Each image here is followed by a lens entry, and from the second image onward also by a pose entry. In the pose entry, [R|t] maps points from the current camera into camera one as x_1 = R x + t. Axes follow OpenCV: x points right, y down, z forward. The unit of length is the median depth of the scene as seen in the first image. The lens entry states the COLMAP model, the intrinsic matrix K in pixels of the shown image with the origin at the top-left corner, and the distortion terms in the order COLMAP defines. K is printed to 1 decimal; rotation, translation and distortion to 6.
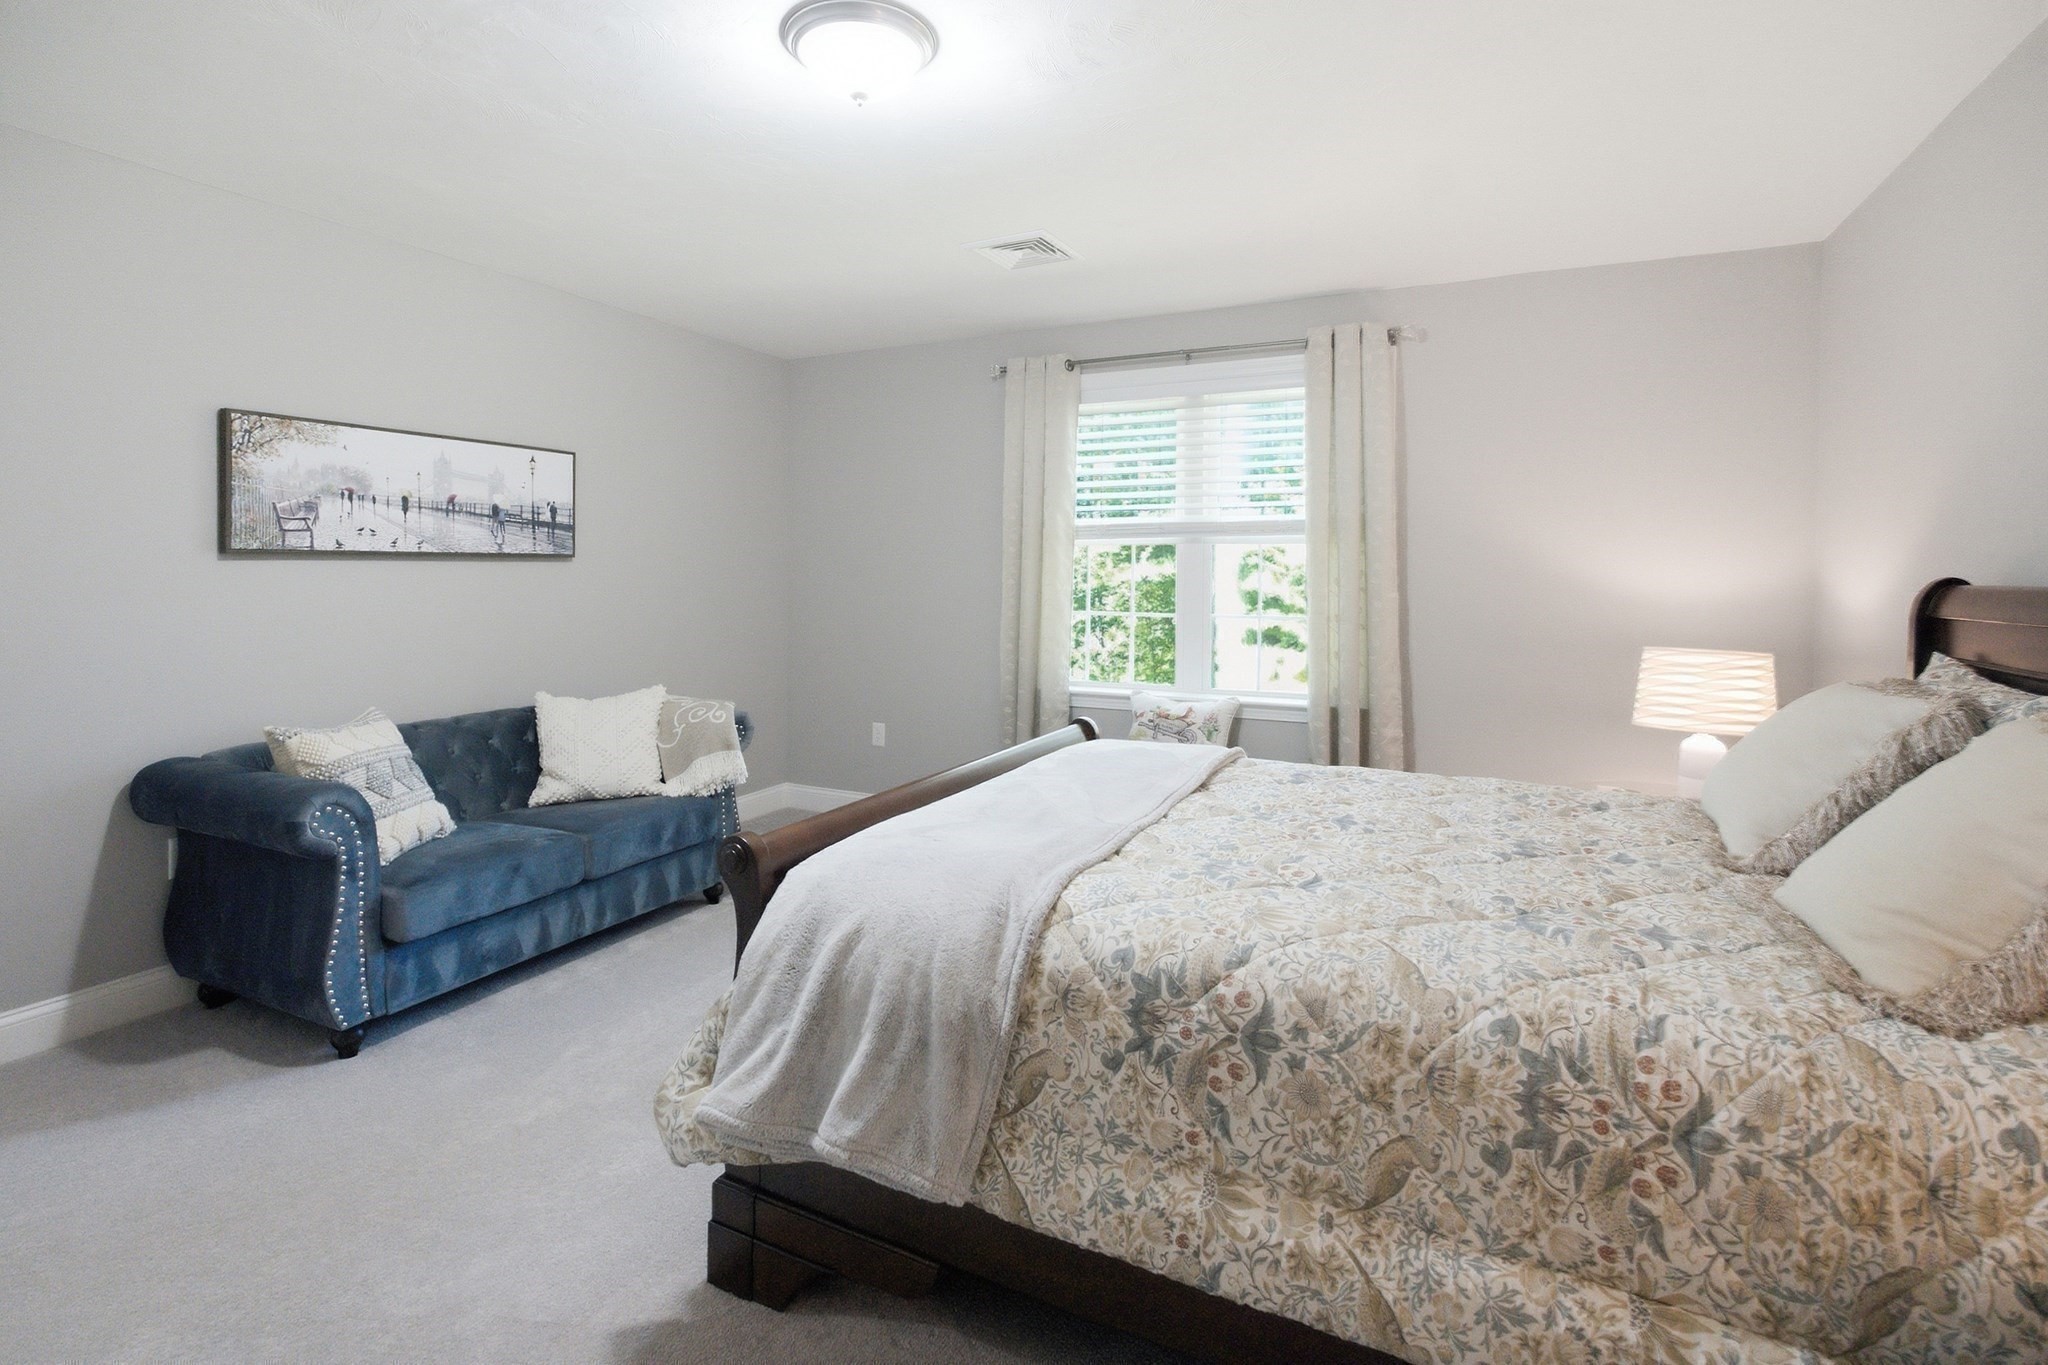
lens RADIAL K [[978.8, 0, 1020.4], [0, 978.8, 593.3], [0, 0, 1]] dist [-0.015985, -0.000005]
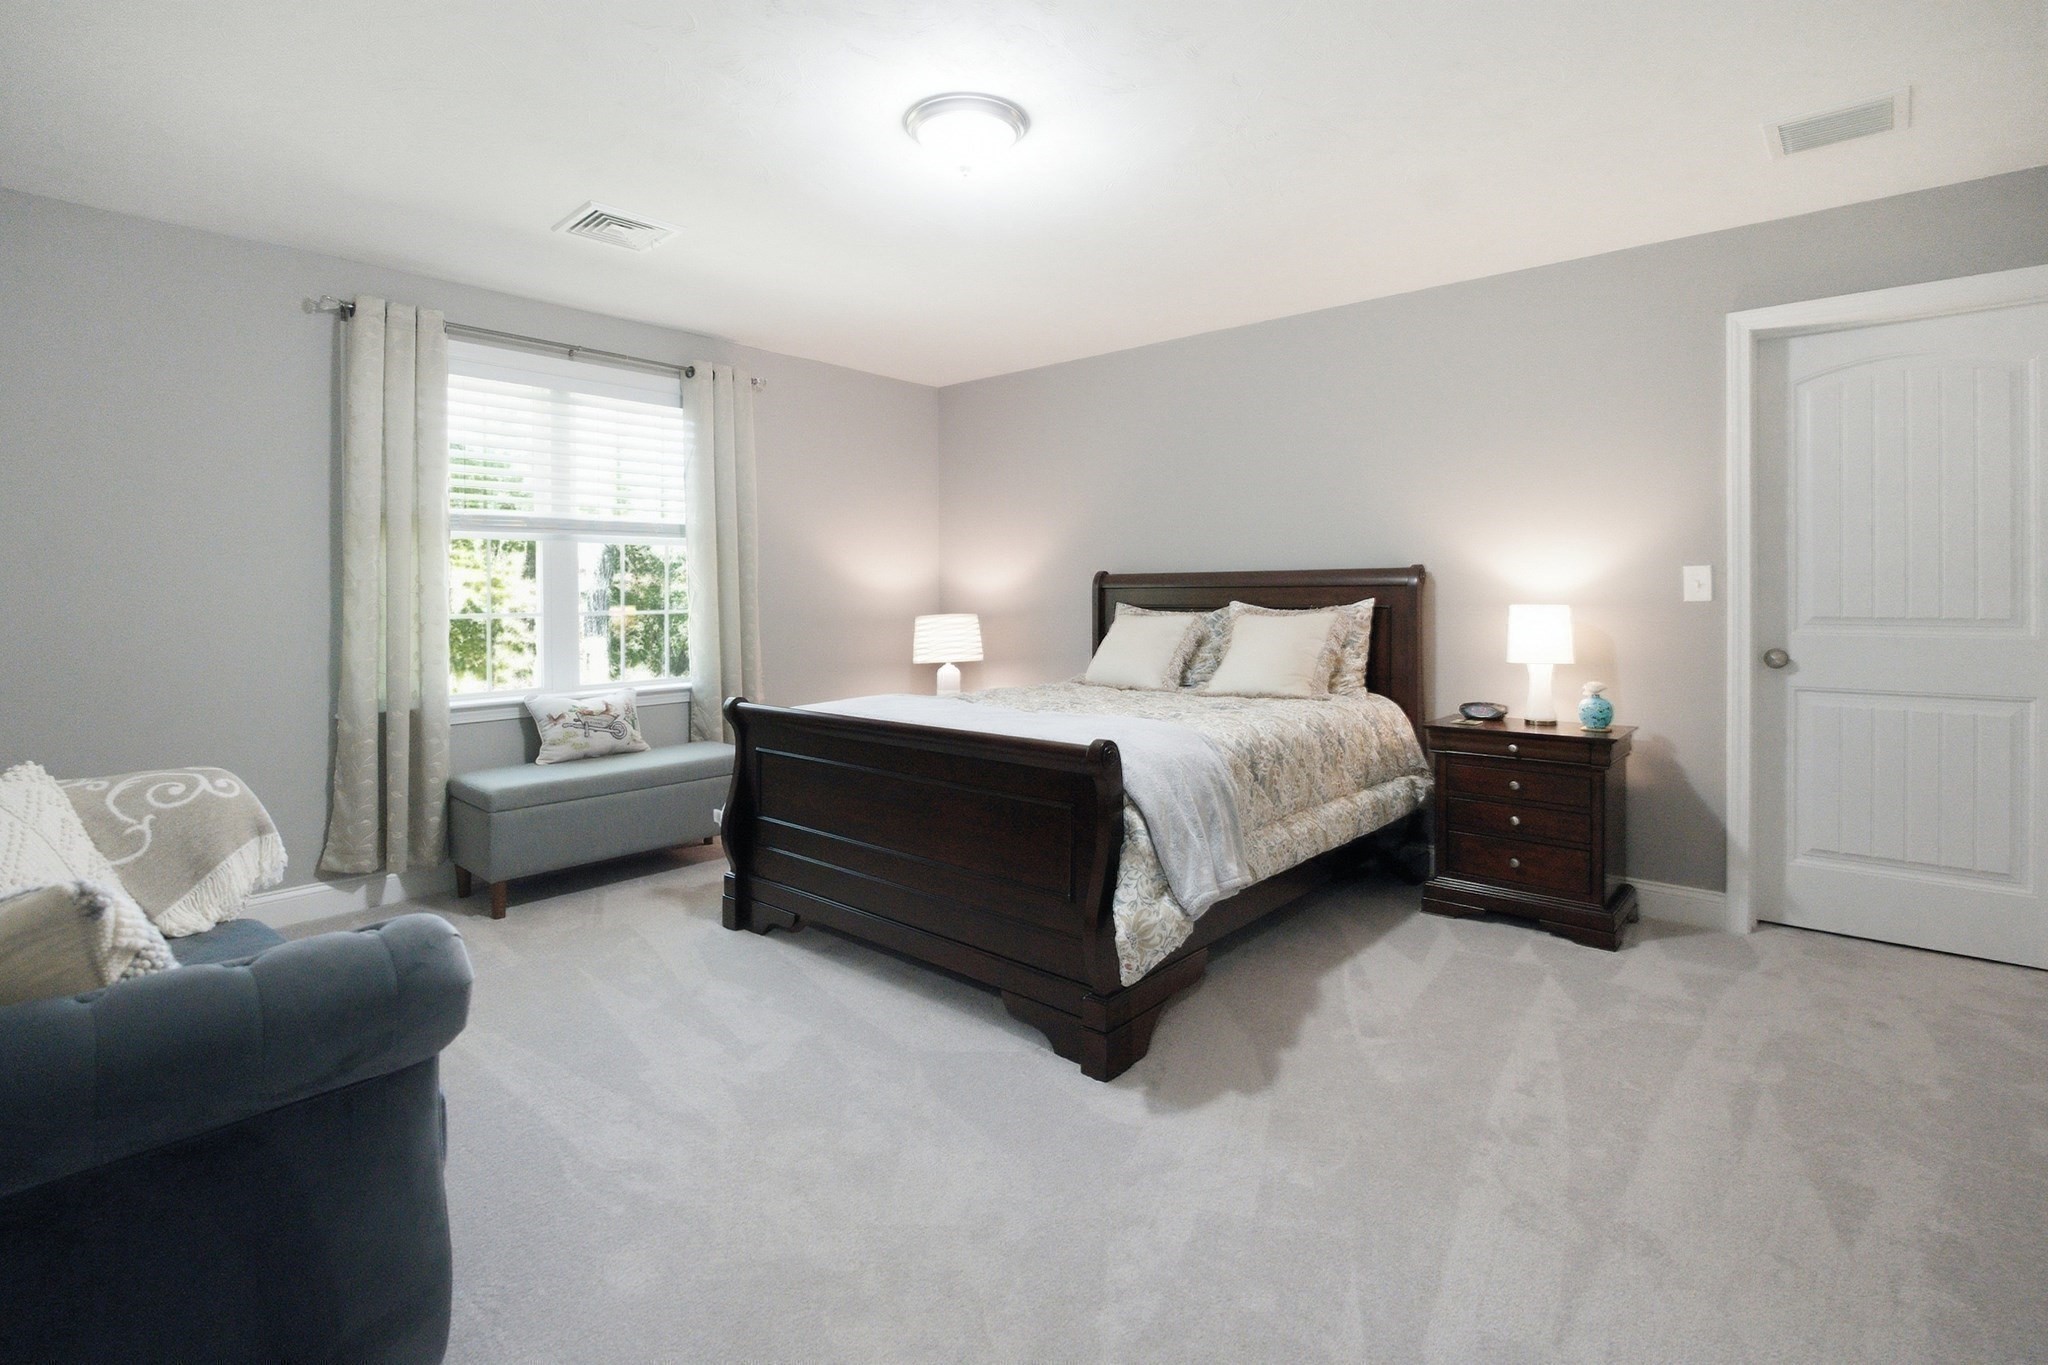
lens RADIAL K [[978.8, 0, 1020.4], [0, 978.8, 593.3], [0, 0, 1]] dist [-0.015985, -0.000005]
pose [[0.245060, -0.007400, 0.969480, -0.834449], [0.028038, 0.999607, 0.000542, 0.018803], [-0.969102, 0.027049, 0.245171, 0.393022]]
